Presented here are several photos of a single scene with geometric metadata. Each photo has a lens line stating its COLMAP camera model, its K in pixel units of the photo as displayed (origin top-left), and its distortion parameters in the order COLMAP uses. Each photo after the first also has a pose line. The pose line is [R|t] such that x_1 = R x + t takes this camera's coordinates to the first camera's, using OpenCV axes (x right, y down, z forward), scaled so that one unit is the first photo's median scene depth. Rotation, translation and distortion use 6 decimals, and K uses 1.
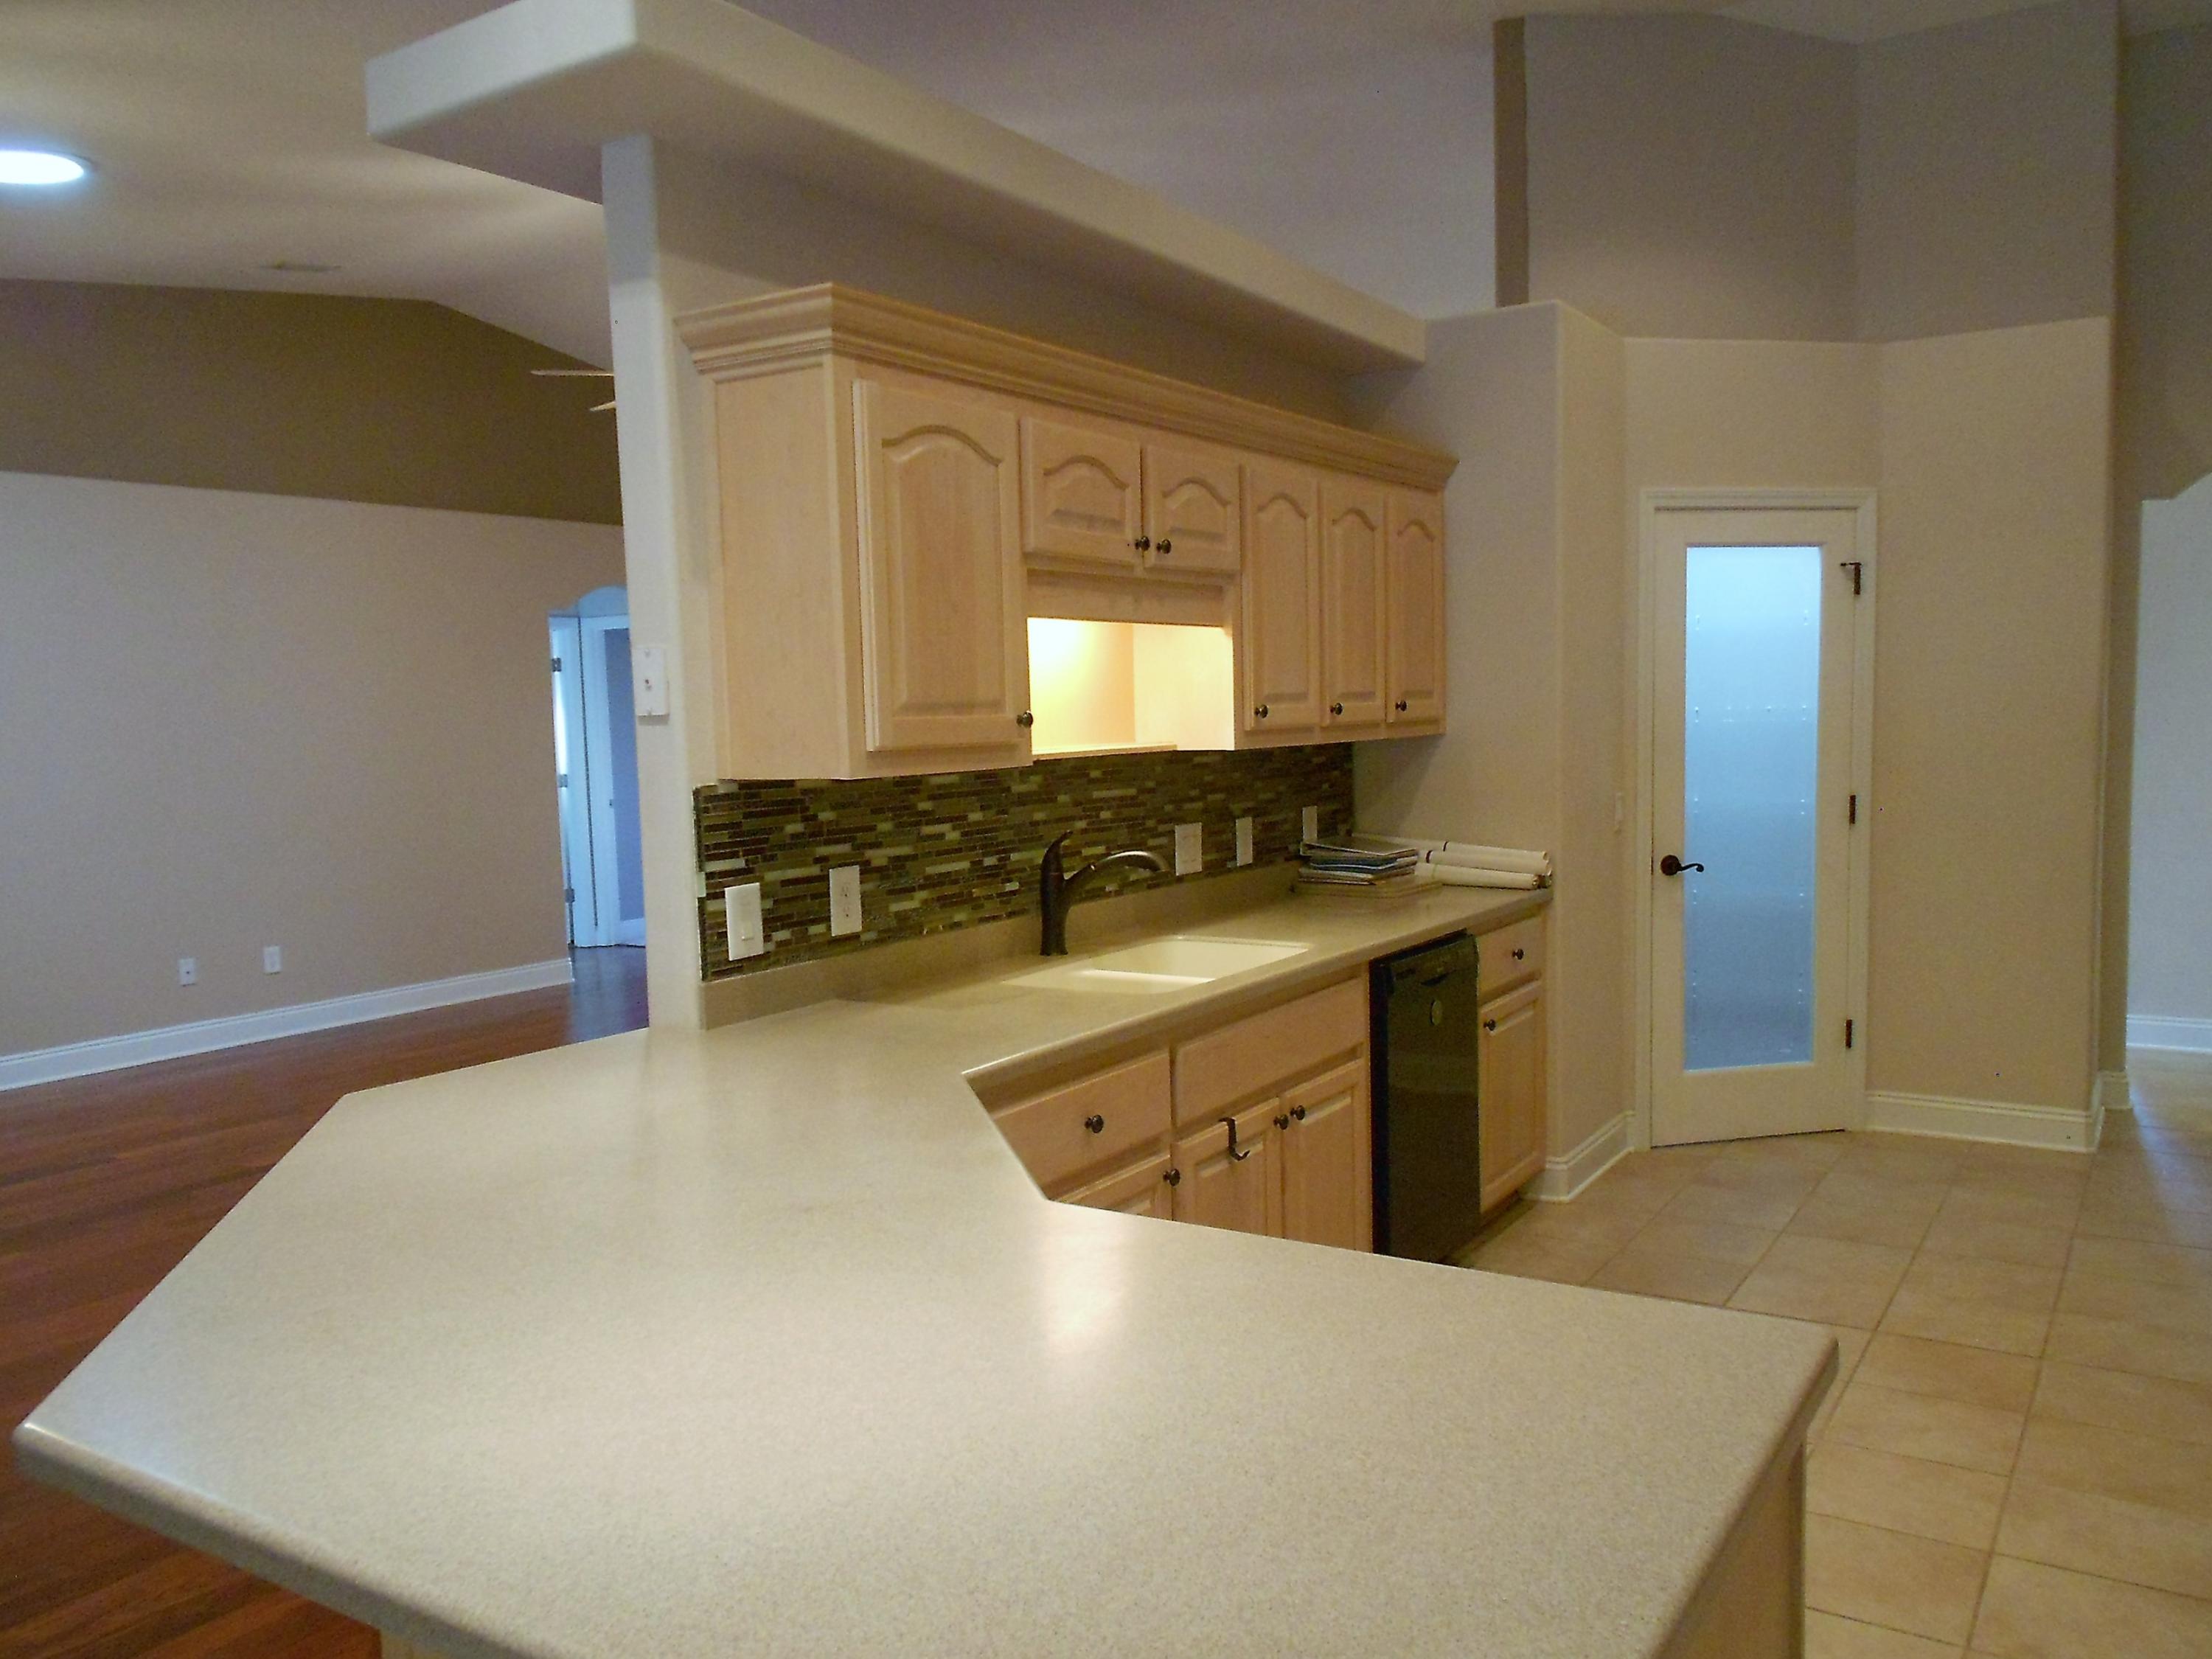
lens RADIAL K [[1720.2, 0, 1098.6], [0, 1720.2, 851.9], [0, 0, 1]] dist [-0.014414, 0.007302]
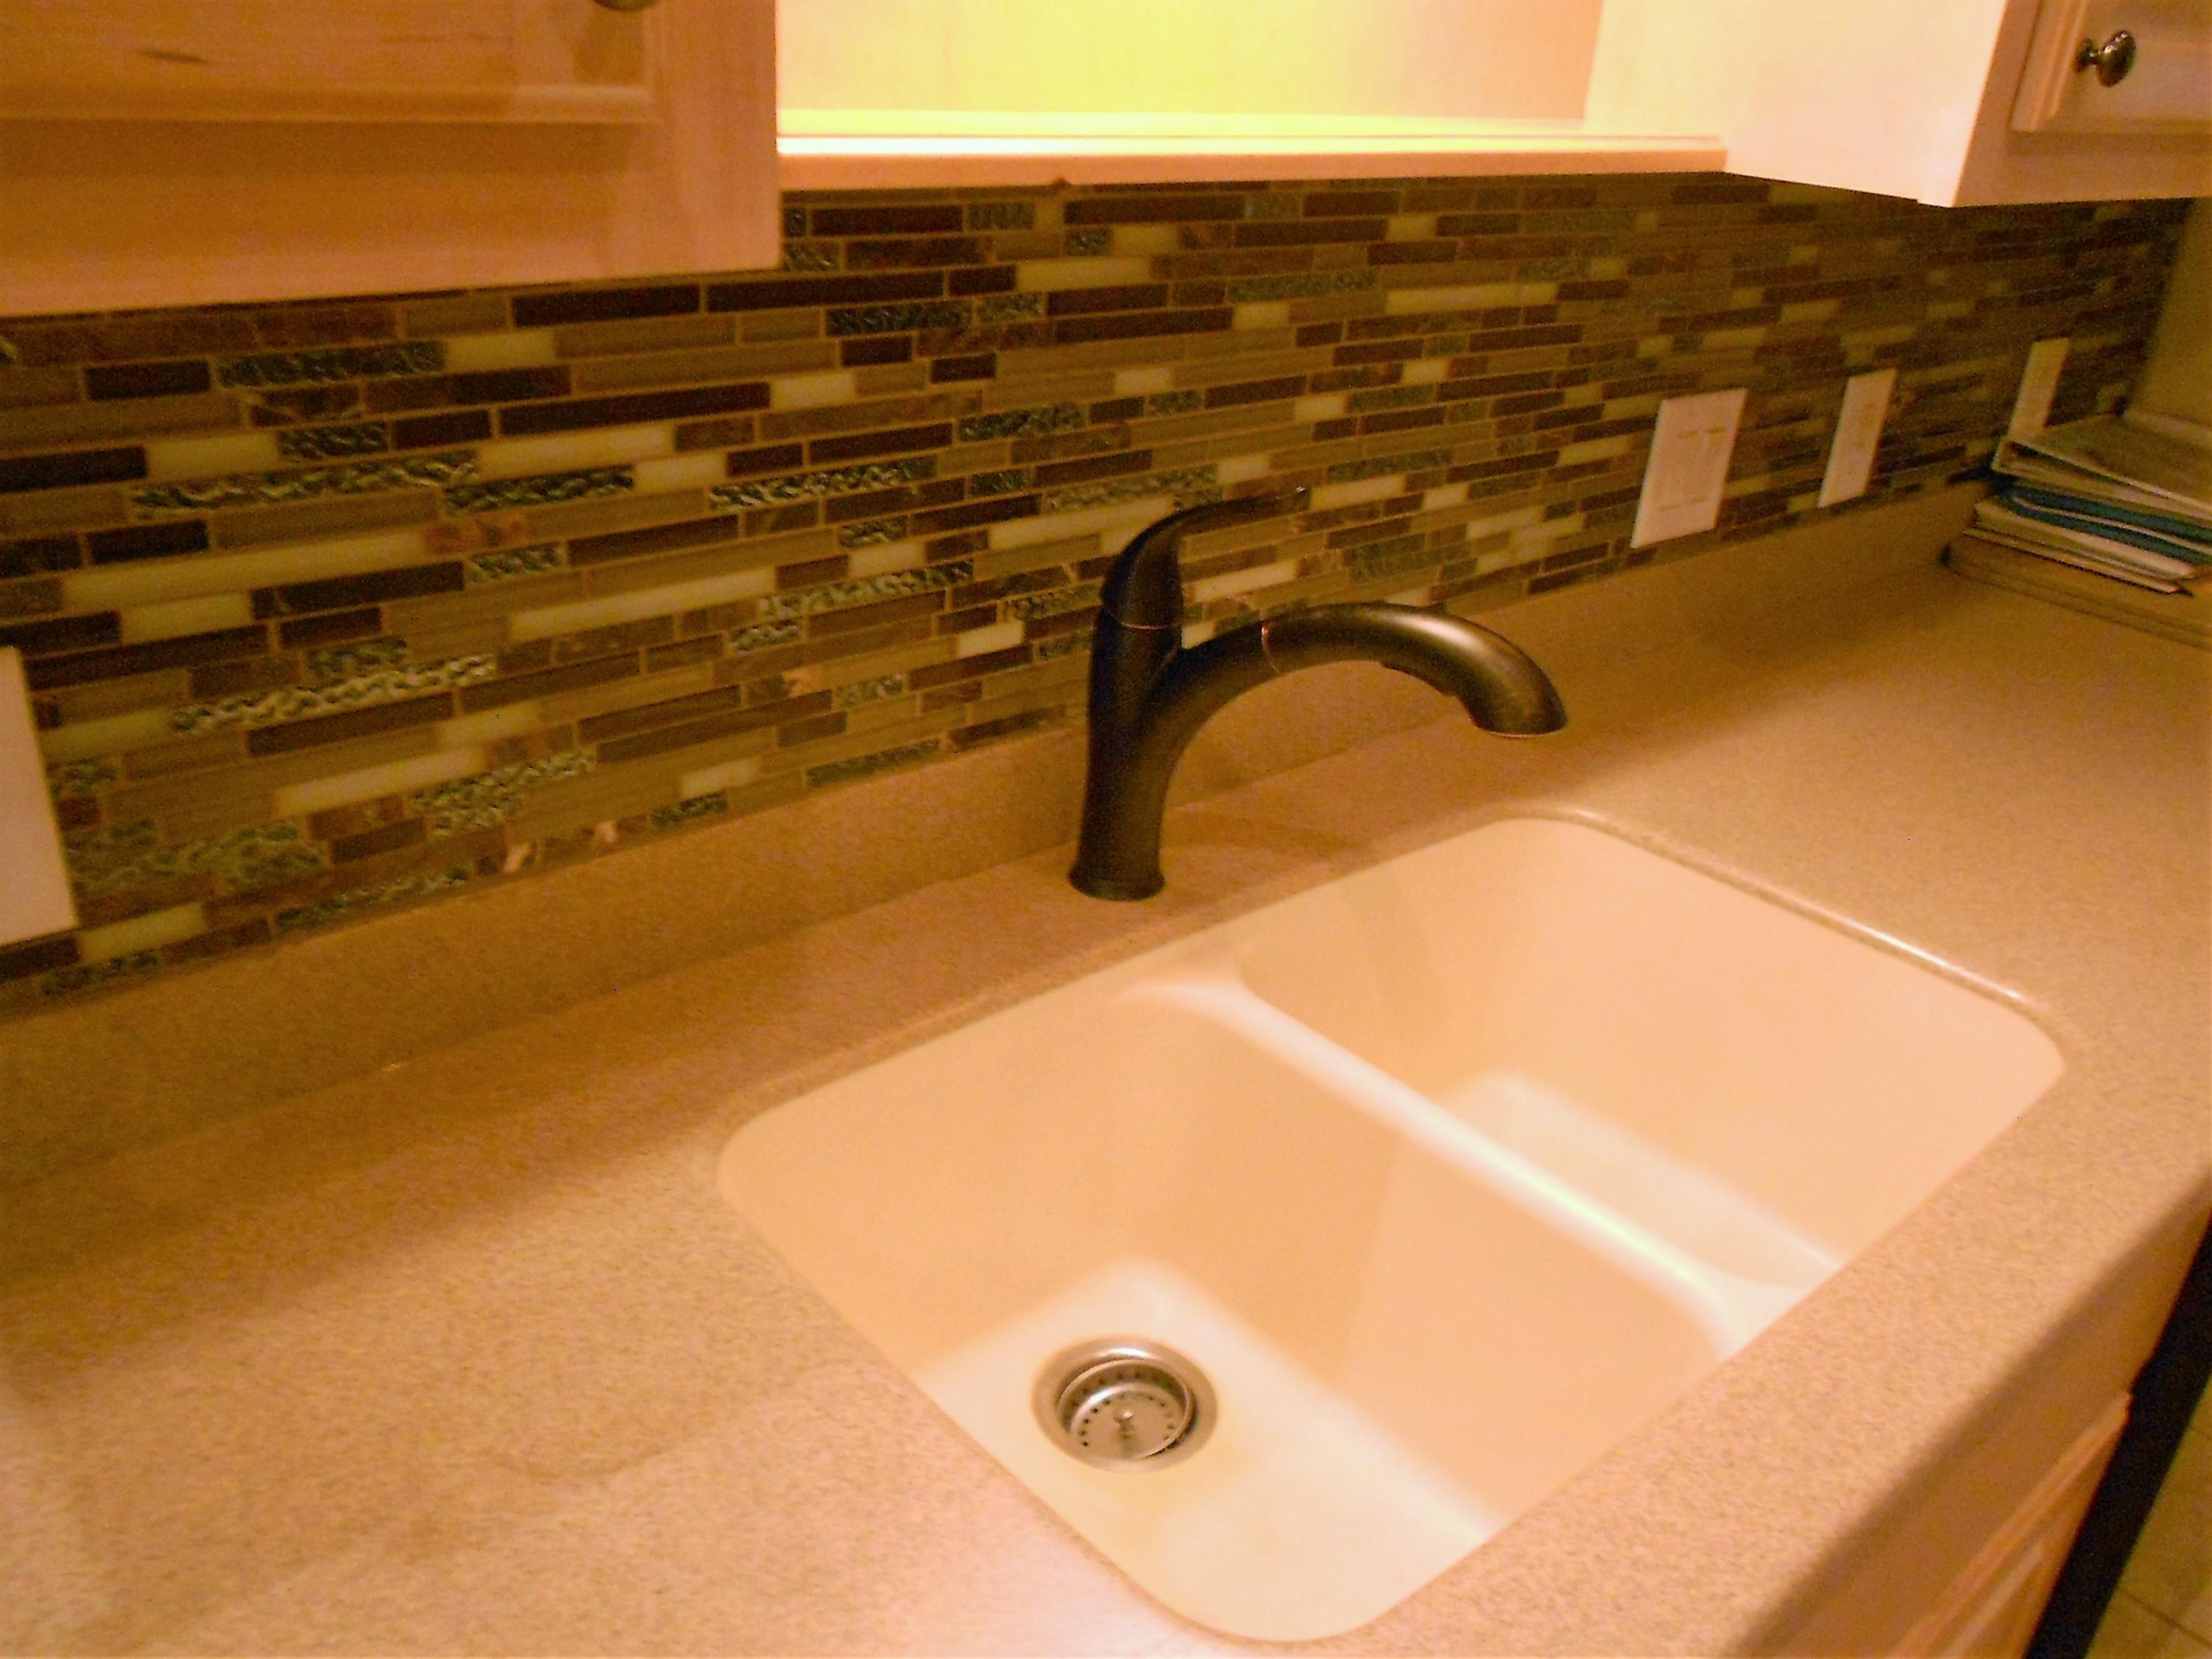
lens RADIAL K [[1757.8, 0, 1106.0], [0, 1757.8, 829.5], [0, 0, 1]] dist [-0.005956, -0.006594]
pose [[0.957593, 0.199505, -0.207876, 0.032114], [-0.113681, 0.924569, 0.363660, -0.055623], [0.264748, -0.324607, 0.908041, 0.716253]]
